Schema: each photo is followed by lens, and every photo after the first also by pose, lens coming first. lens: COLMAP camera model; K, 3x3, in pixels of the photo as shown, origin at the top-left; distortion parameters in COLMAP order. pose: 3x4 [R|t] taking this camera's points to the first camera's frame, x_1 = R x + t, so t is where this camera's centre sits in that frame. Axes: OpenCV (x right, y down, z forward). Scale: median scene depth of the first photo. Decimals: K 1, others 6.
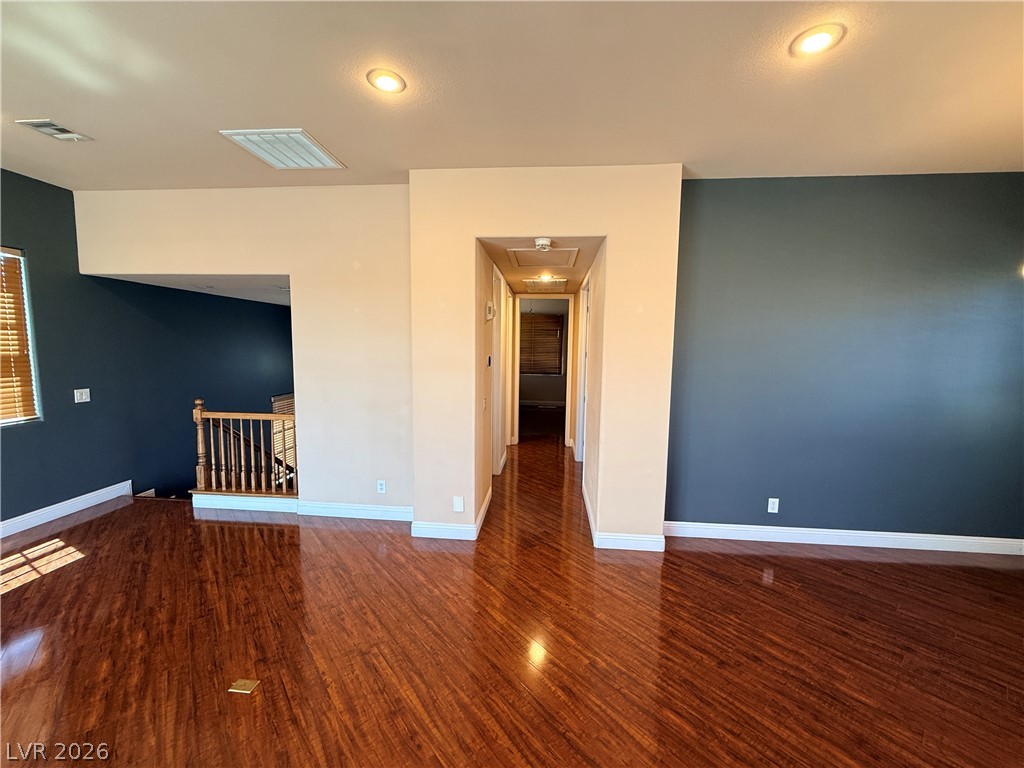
lens RADIAL K [[407.1, 0, 510.2], [0, 407.1, 385.2], [0, 0, 1]] dist [-0.000145, -0.000108]
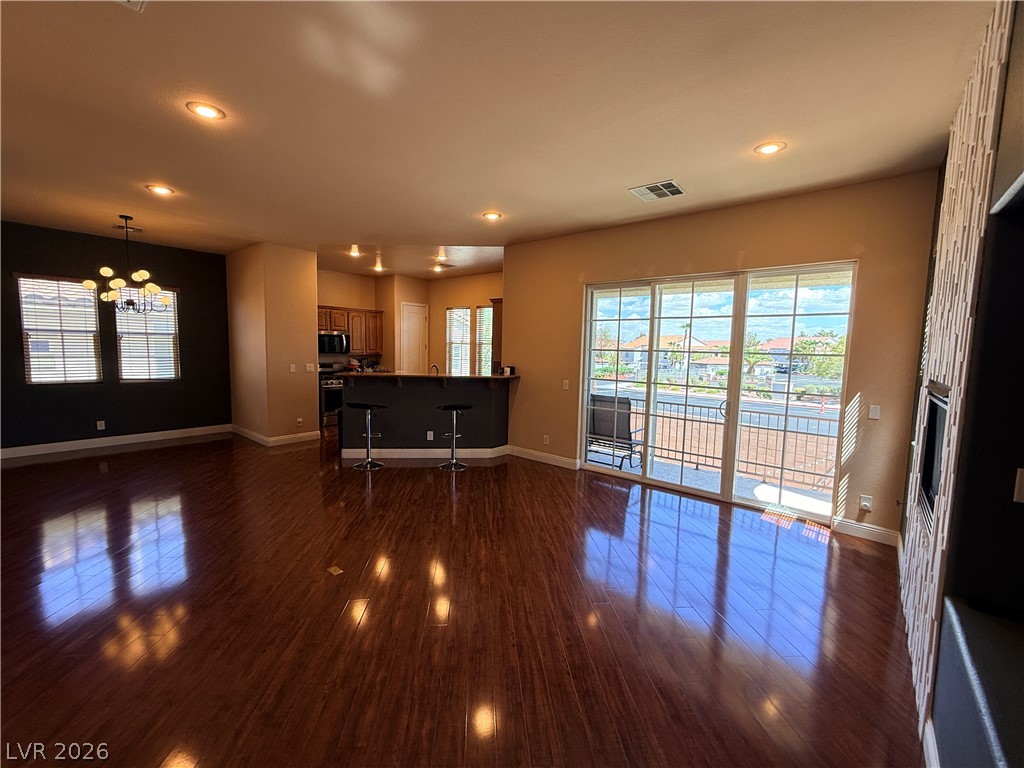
lens RADIAL K [[420.2, 0, 510.9], [0, 420.2, 380.0], [0, 0, 1]] dist [-0.000436, -0.000080]
pose [[-0.821160, -0.078501, 0.565274, -1.150368], [0.019143, 0.986148, 0.164757, -0.097454], [-0.570378, 0.146113, -0.808282, 1.027536]]
